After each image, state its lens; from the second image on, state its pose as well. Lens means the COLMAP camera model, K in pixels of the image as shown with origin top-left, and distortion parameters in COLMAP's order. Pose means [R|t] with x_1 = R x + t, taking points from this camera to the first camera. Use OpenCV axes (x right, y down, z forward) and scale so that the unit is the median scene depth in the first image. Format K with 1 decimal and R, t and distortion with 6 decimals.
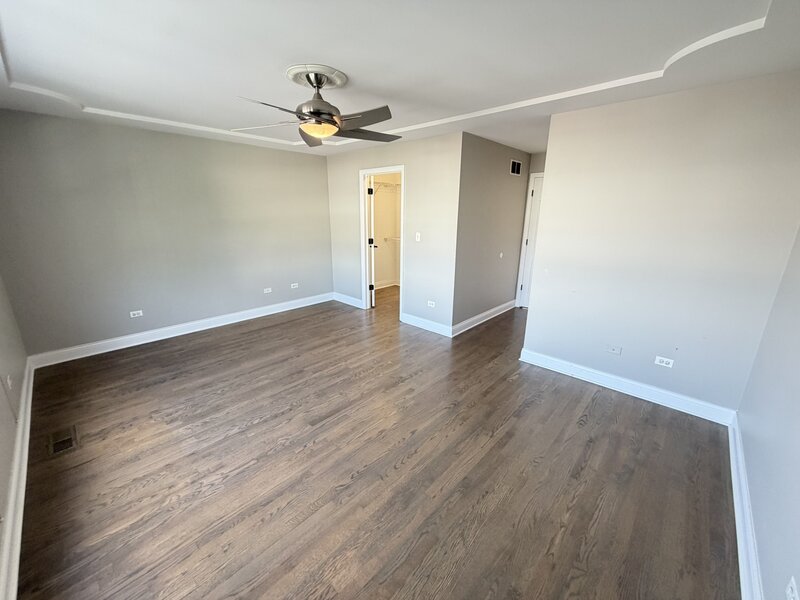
lens RADIAL K [[320.3, 0, 399.4], [0, 320.3, 298.4], [0, 0, 1]] dist [-0.000560, -0.000070]
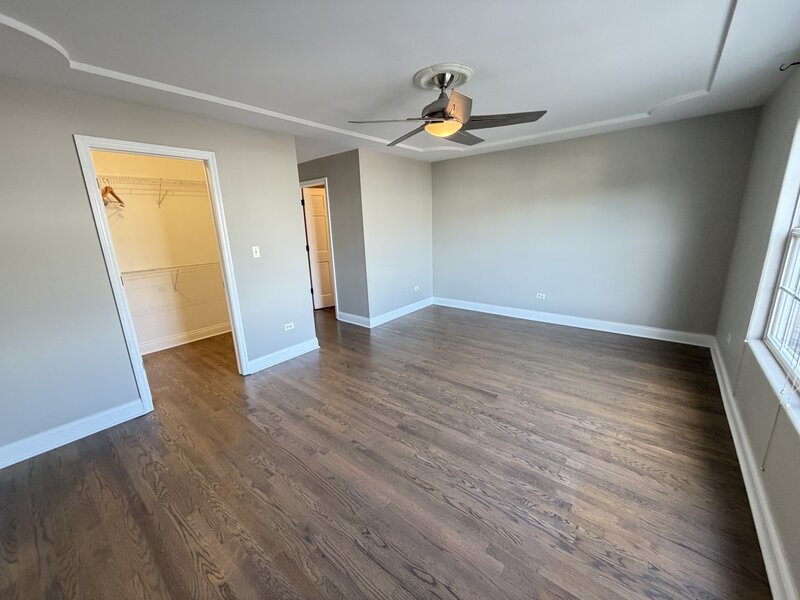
lens RADIAL K [[320.3, 0, 399.7], [0, 320.3, 300.3], [0, 0, 1]] dist [-0.000560, -0.000070]
pose [[-0.062442, -0.246199, 0.967206, -1.242133], [0.299917, 0.919677, 0.253463, -0.298518], [-0.951920, 0.305908, 0.016413, 1.185314]]
